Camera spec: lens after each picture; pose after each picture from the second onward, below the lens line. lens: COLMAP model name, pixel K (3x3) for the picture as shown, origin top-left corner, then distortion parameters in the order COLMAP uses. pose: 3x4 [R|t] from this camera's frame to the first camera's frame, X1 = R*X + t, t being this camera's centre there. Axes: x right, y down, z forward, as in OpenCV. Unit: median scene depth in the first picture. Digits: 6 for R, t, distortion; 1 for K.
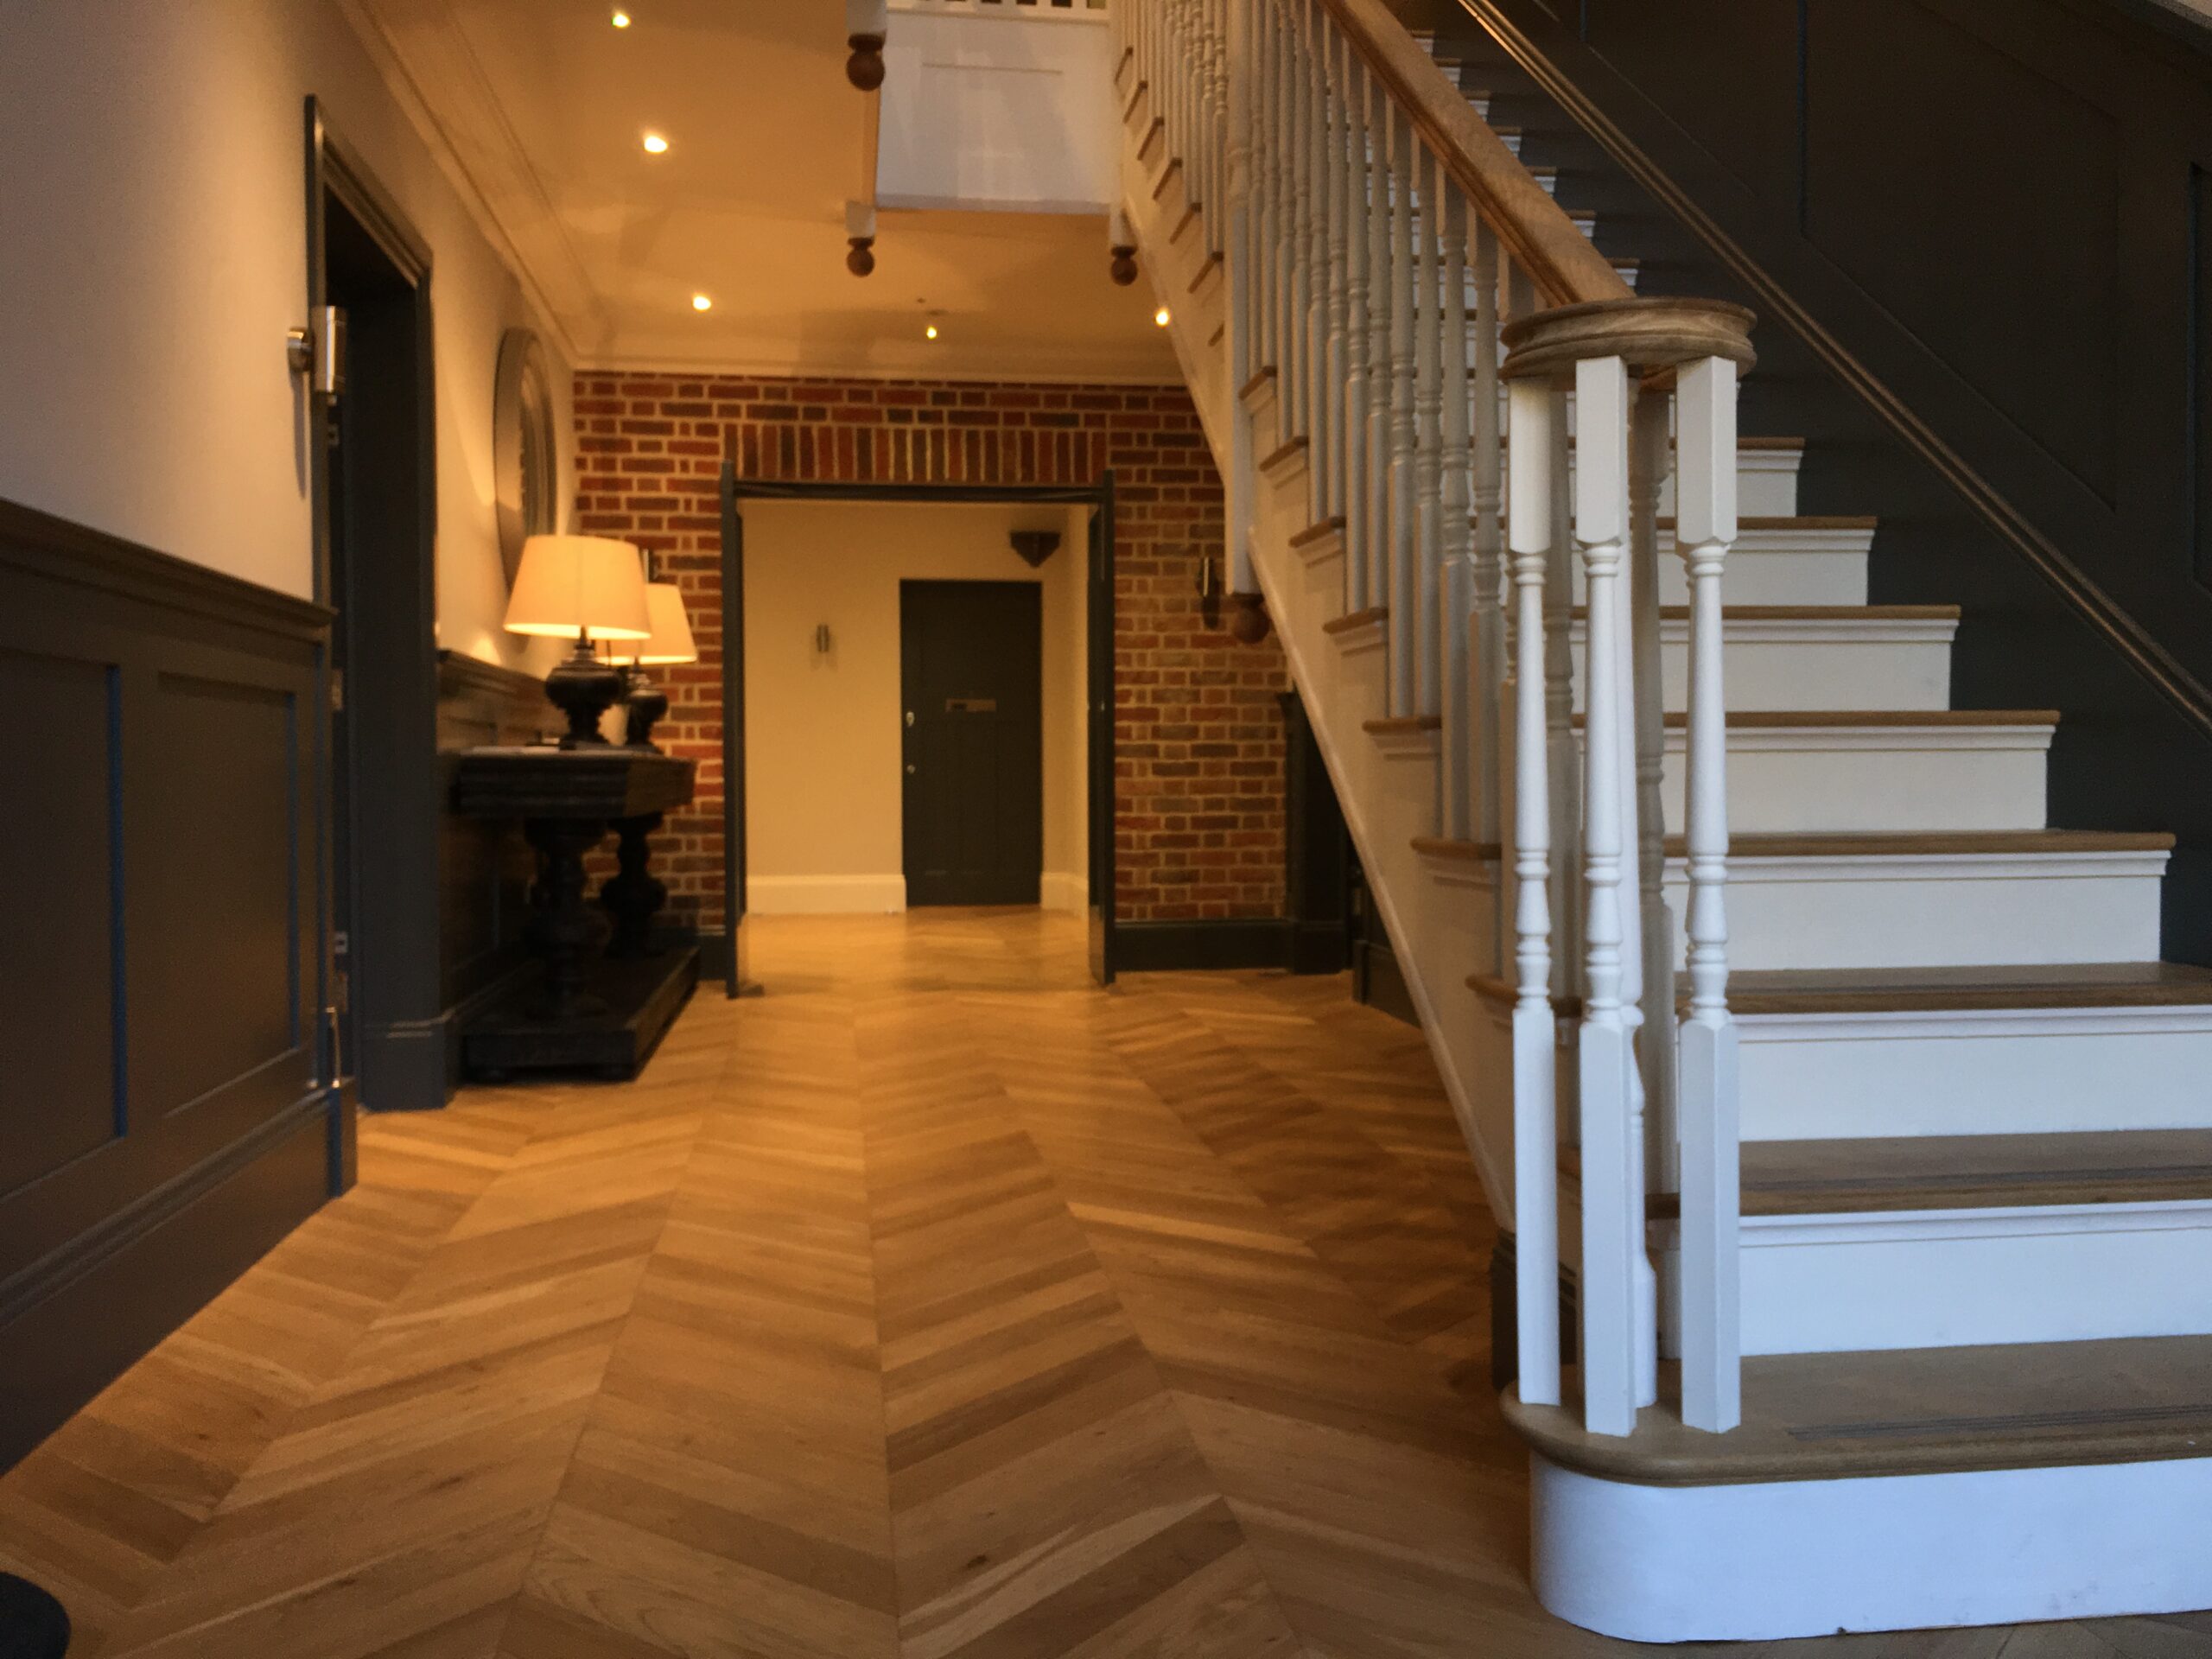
lens RADIAL K [[1900.9, 0, 1111.1], [0, 1900.9, 815.3], [0, 0, 1]] dist [0.084784, -0.109170]
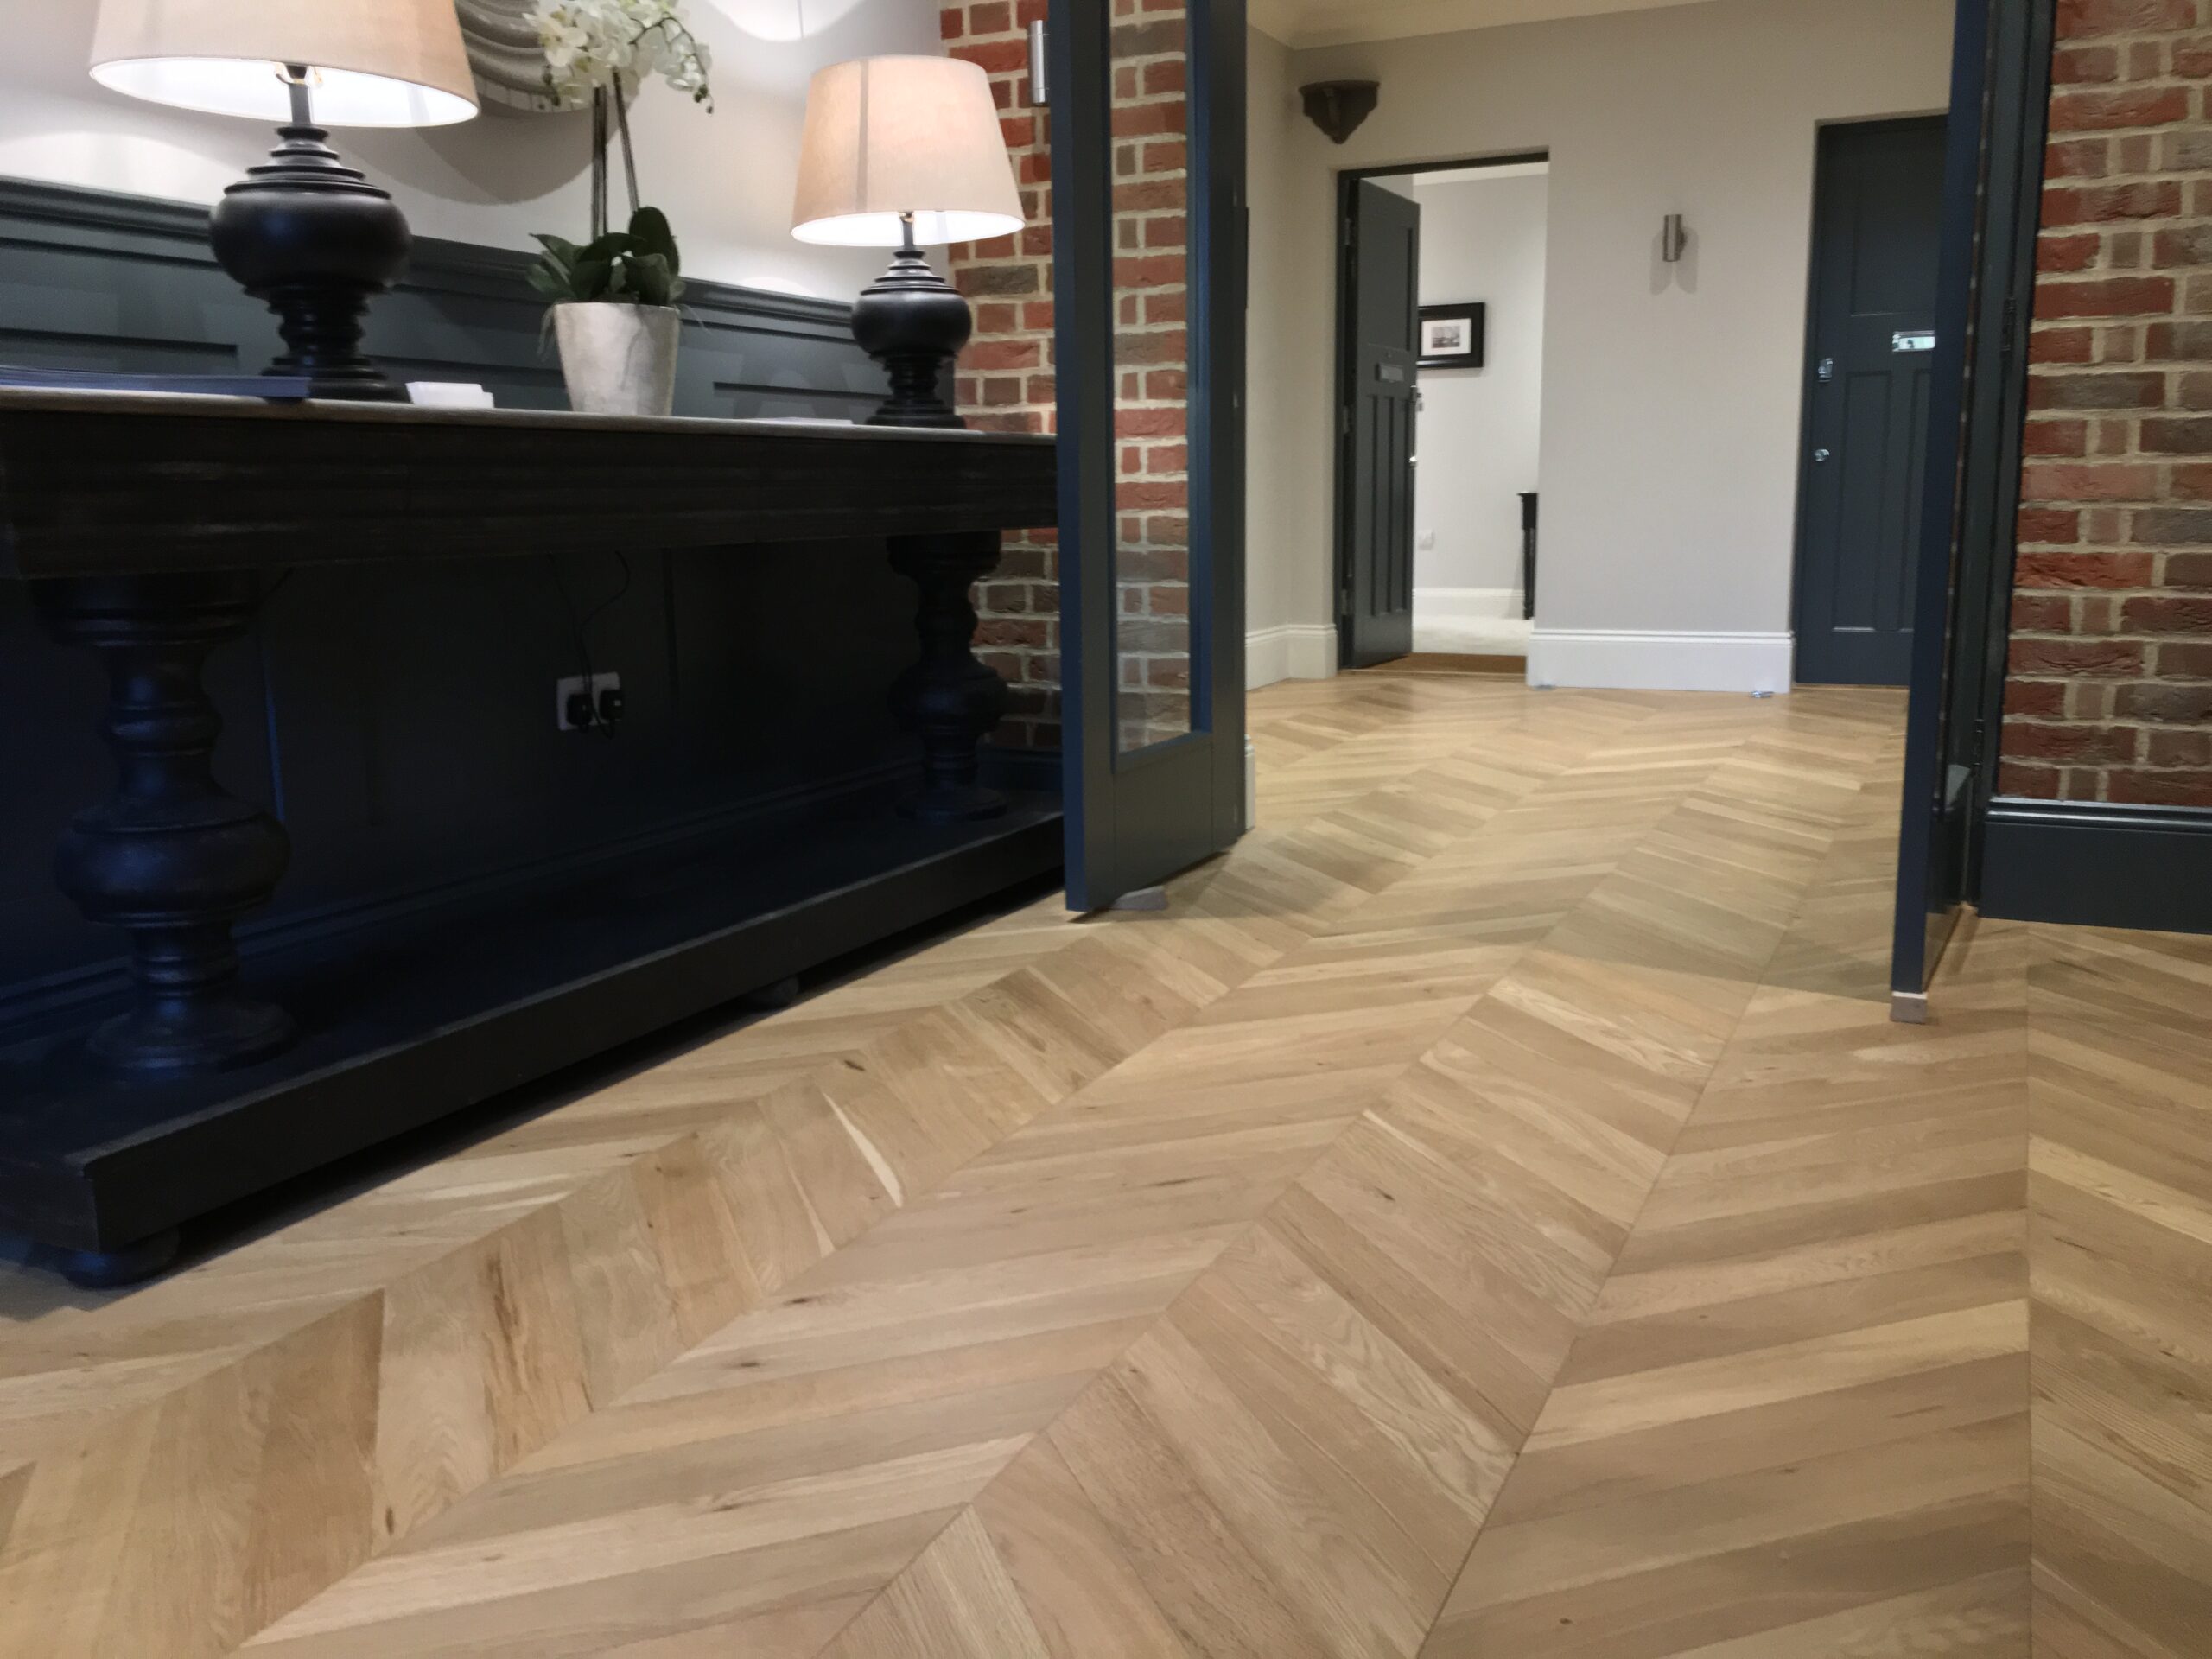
lens RADIAL K [[1900.9, 0, 1111.1], [0, 1900.9, 815.3], [0, 0, 1]] dist [0.084784, -0.109170]
pose [[0.836300, 0.087442, -0.541254, 0.067776], [-0.003263, 0.987976, 0.154571, -0.007357], [0.548262, -0.127502, 0.826530, 0.529576]]
